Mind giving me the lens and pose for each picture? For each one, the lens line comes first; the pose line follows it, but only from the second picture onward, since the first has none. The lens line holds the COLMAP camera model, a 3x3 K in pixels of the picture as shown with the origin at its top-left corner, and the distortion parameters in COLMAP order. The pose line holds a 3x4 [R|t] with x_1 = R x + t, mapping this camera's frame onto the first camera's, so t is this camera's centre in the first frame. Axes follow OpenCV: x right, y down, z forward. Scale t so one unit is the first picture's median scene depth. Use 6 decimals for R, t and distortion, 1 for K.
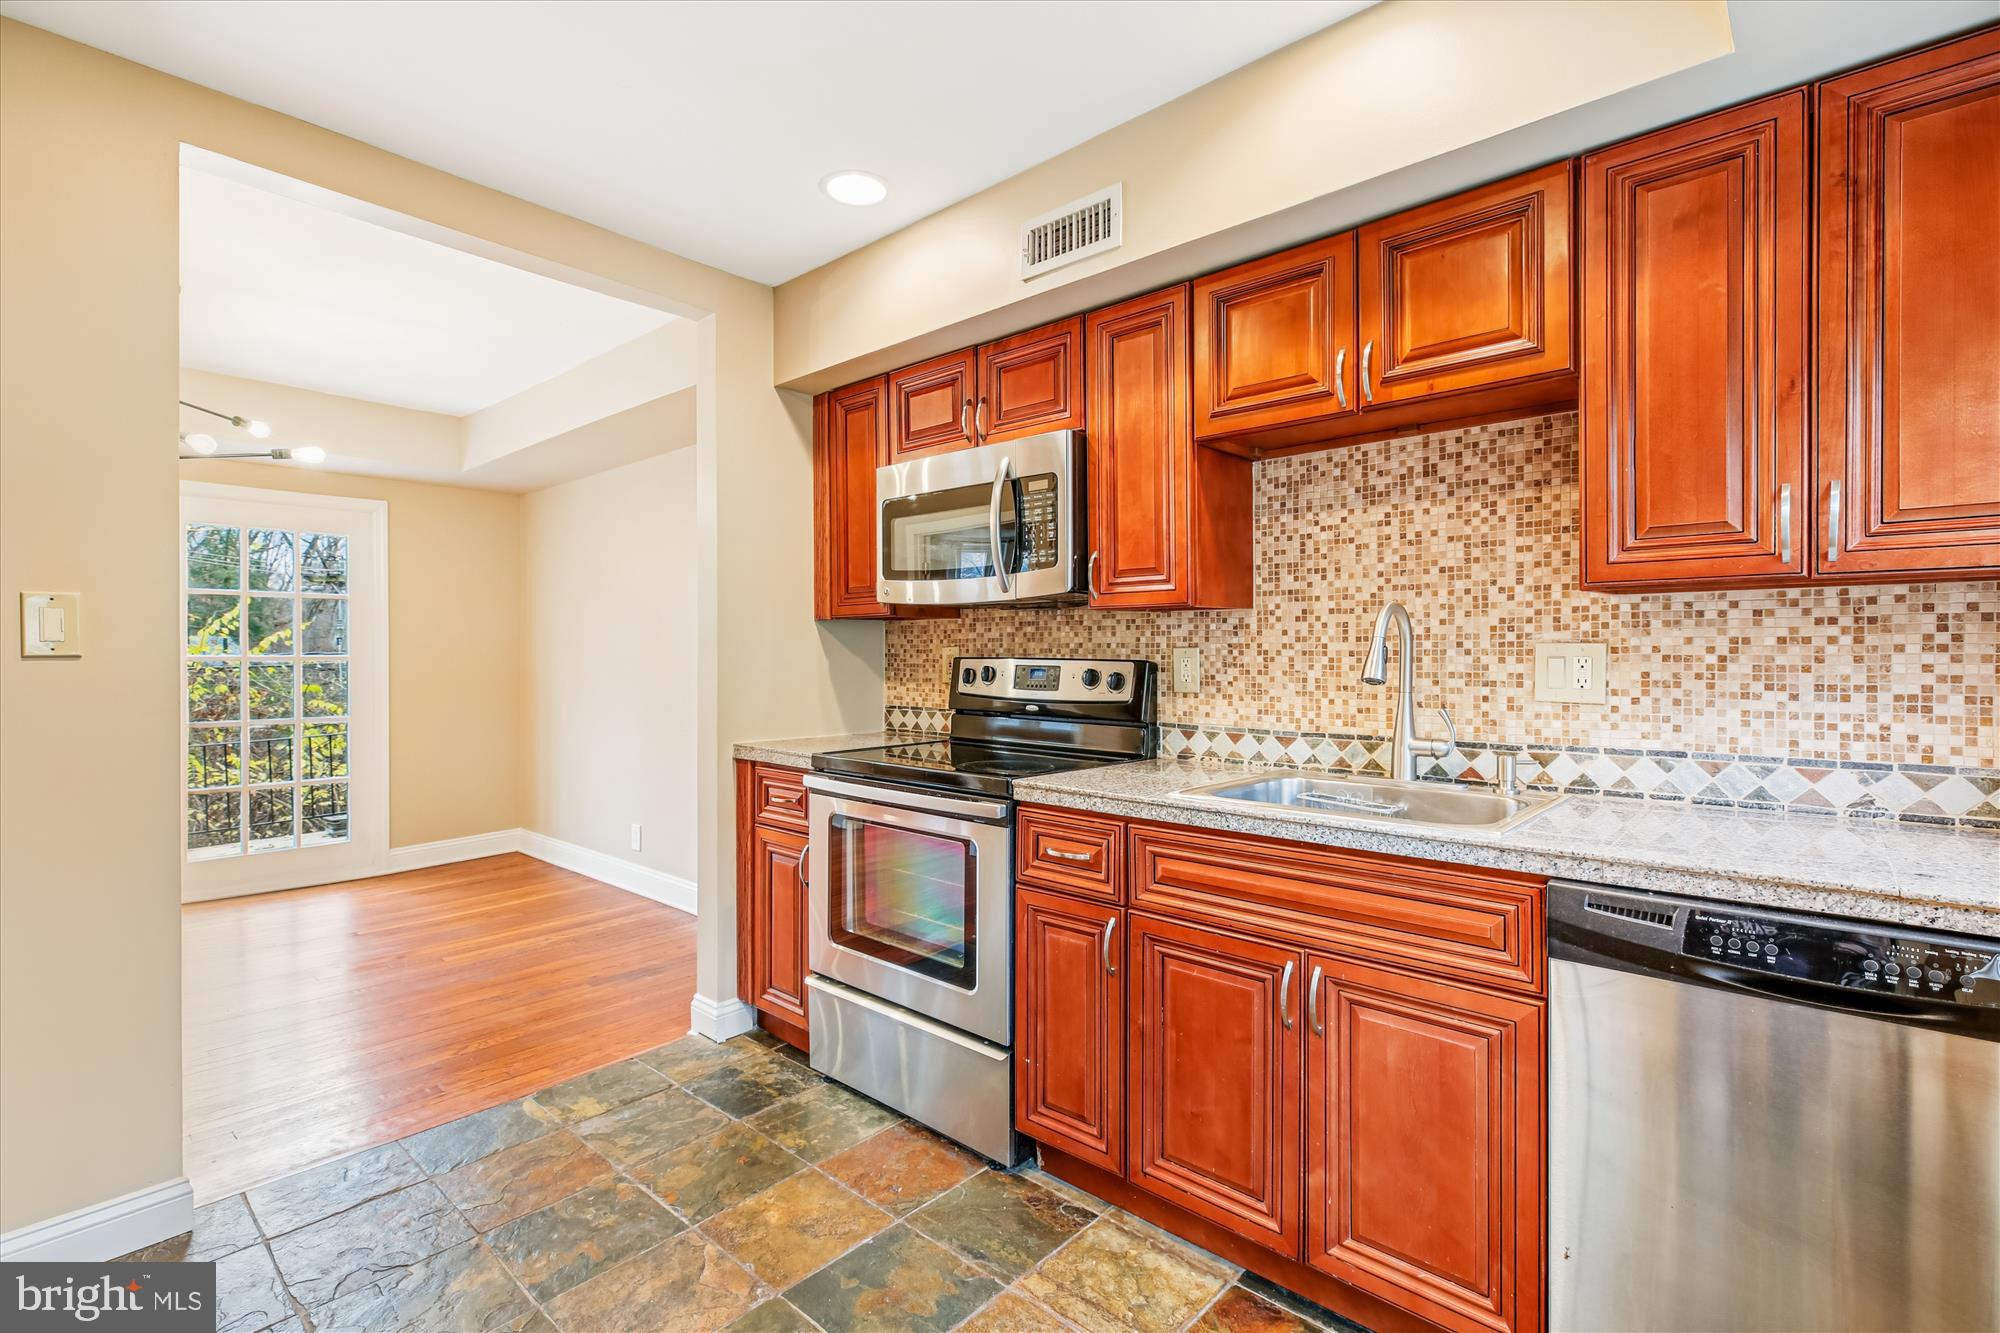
lens RADIAL K [[919.7, 0, 1095.5], [0, 919.7, 661.4], [0, 0, 1]] dist [-0.029151, 0.001634]
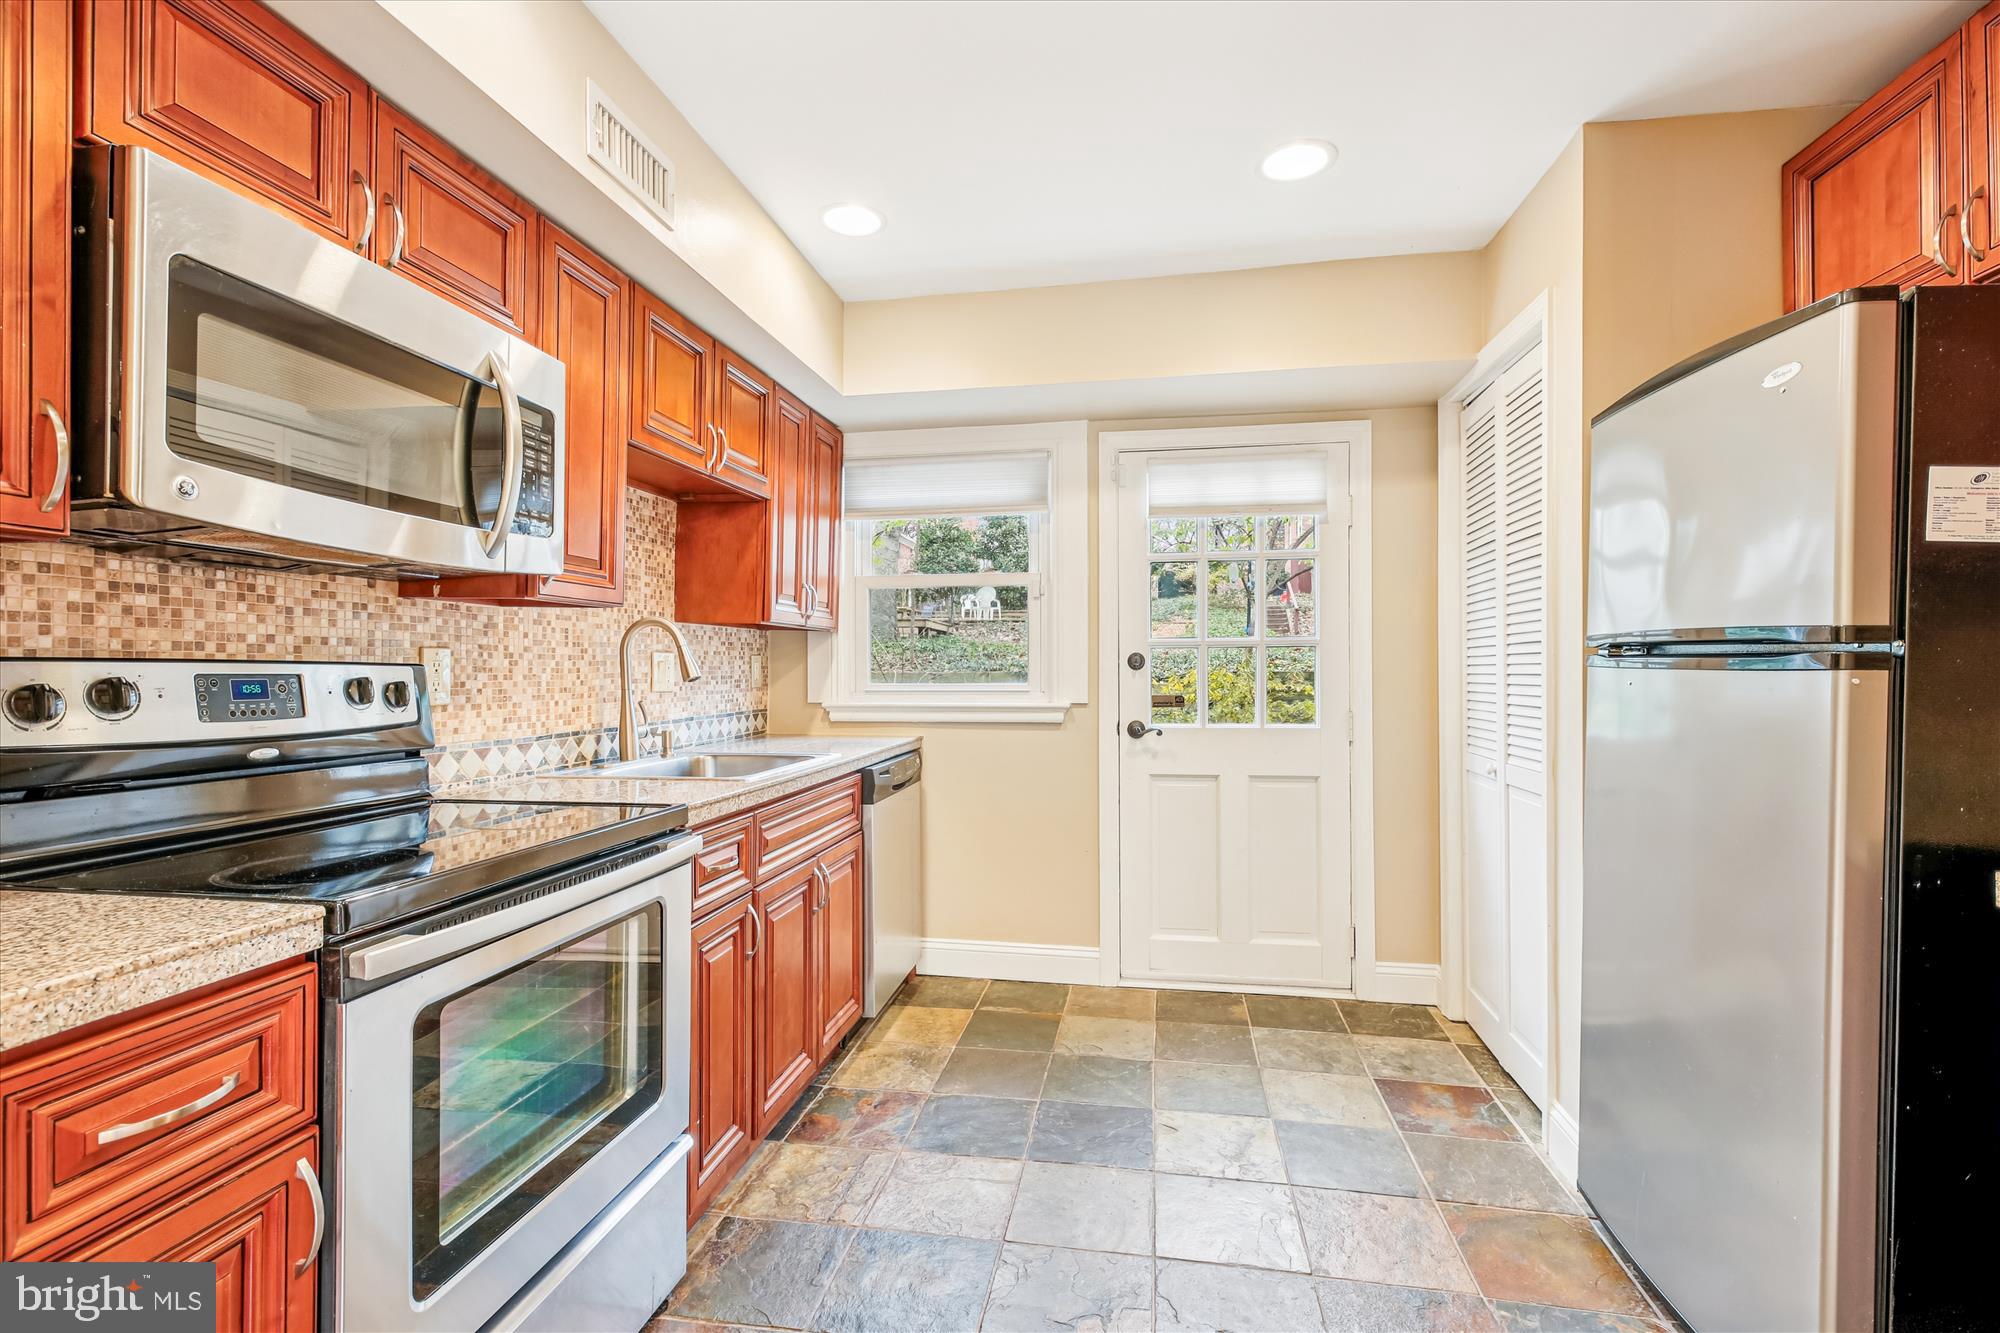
lens RADIAL K [[919.7, 0, 938.4], [0, 919.7, 669.1], [0, 0, 1]] dist [-0.029151, 0.001634]
pose [[-0.446545, 0.001784, 0.894759, -0.810674], [0.013114, 0.999904, 0.004551, 0.005385], [-0.894665, 0.013766, -0.446526, 1.000426]]
